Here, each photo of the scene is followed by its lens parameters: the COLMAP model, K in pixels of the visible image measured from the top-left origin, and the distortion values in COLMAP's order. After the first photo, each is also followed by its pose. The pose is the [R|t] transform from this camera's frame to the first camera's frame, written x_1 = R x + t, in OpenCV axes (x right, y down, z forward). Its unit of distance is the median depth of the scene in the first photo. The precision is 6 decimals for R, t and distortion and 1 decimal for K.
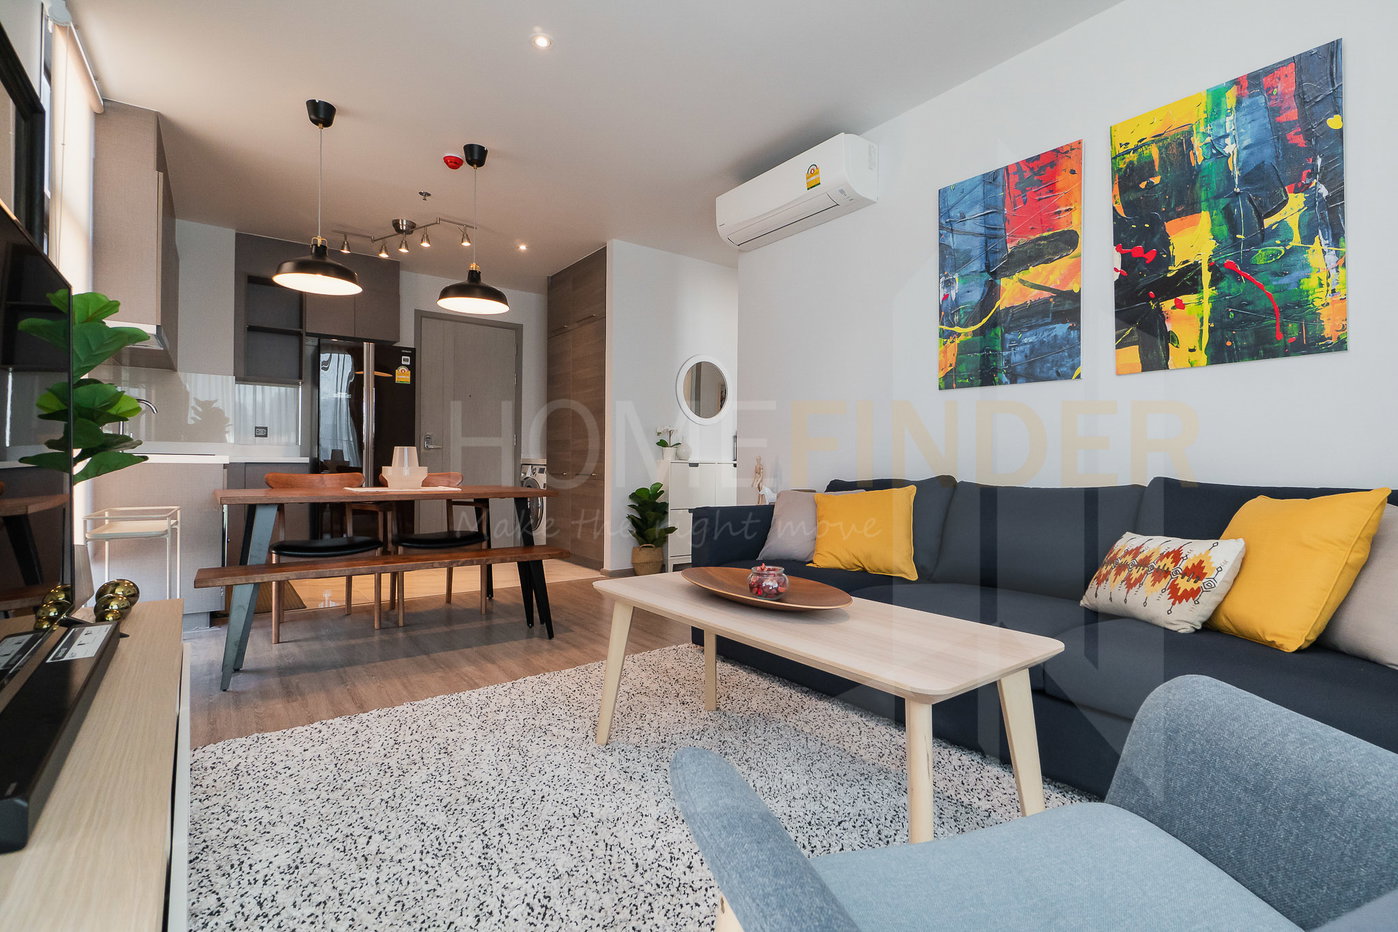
lens RADIAL K [[609.0, 0, 691.6], [0, 609.0, 460.9], [0, 0, 1]] dist [-0.041439, 0.020194]
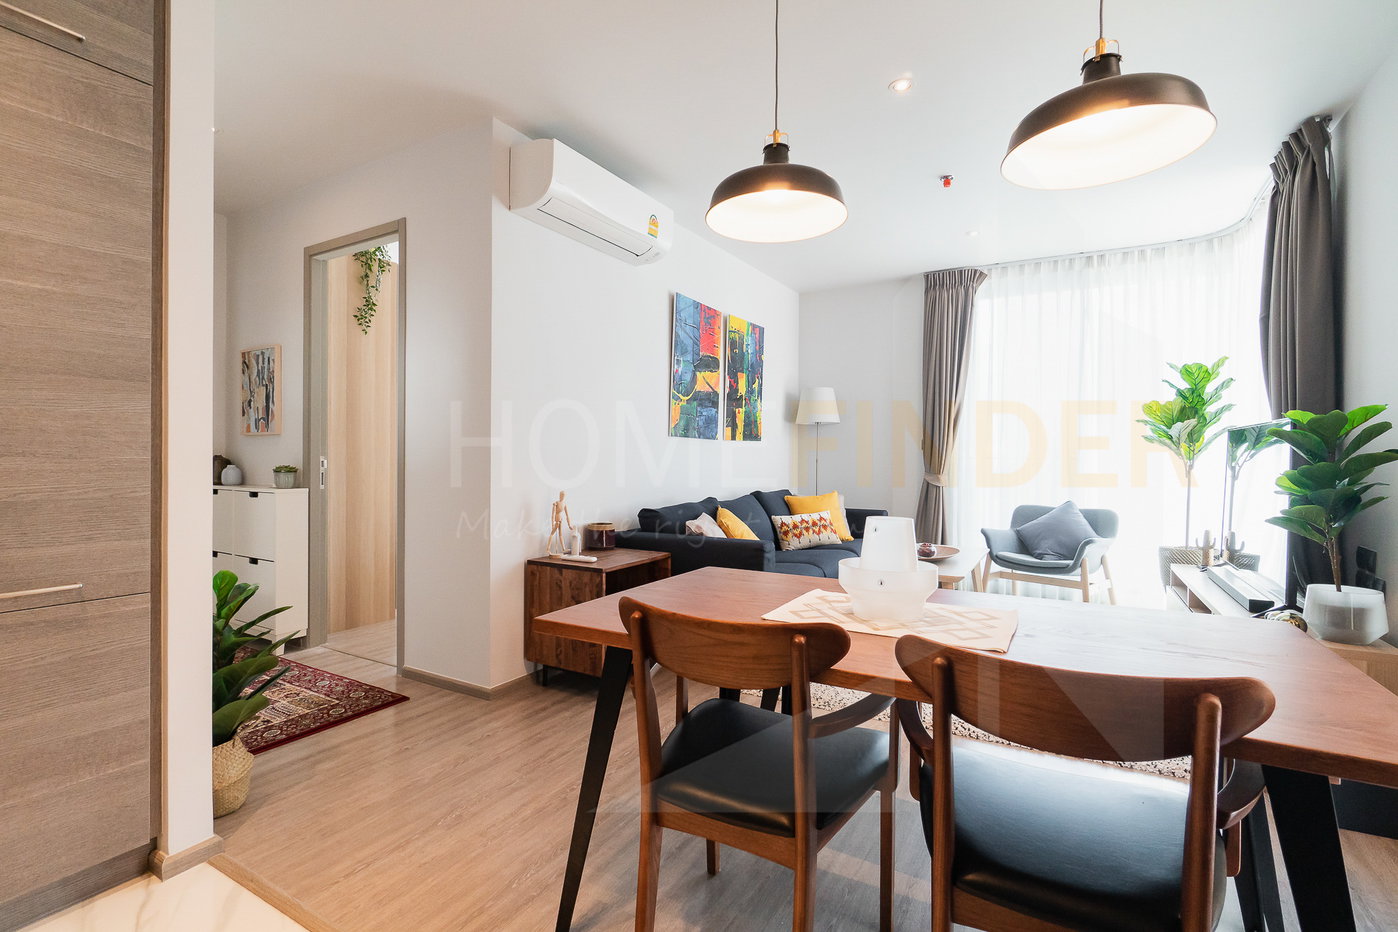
lens RADIAL K [[609.0, 0, 691.6], [0, 609.0, 460.9], [0, 0, 1]] dist [-0.041439, 0.020194]
pose [[-0.328197, -0.009077, 0.944566, -1.042588], [-0.008573, 0.999941, 0.006630, -0.079527], [-0.944570, -0.005922, -0.328256, 1.597033]]
